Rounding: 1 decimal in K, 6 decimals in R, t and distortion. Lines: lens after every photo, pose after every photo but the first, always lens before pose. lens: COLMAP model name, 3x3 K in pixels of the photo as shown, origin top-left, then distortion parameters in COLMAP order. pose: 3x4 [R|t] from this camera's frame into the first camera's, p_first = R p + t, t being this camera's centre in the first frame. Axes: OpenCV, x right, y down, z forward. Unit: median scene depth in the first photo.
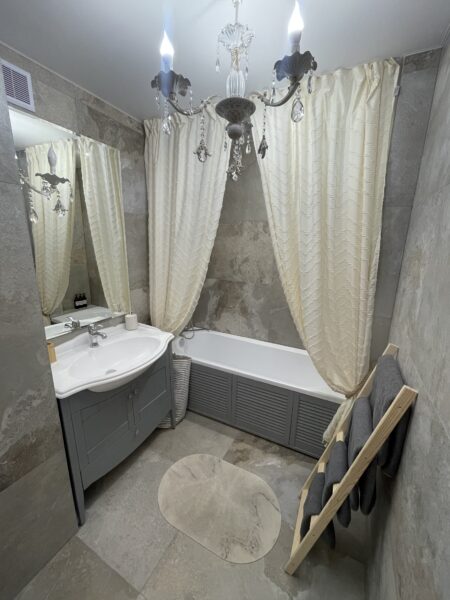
lens RADIAL K [[241.7, 0, 224.4], [0, 241.7, 300.2], [0, 0, 1]] dist [-0.002676, -0.002118]
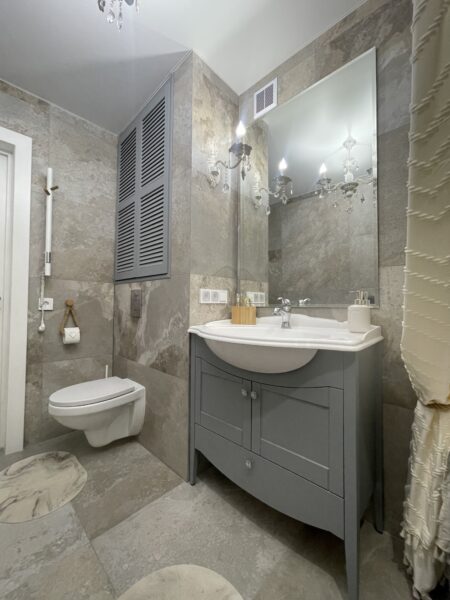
lens RADIAL K [[241.7, 0, 225.7], [0, 241.7, 299.4], [0, 0, 1]] dist [-0.002676, -0.002118]
pose [[-0.288345, -0.047420, -0.956352, 0.312259], [-0.236604, 0.971330, 0.023174, 0.144526], [0.927834, 0.232959, -0.291298, 1.153802]]
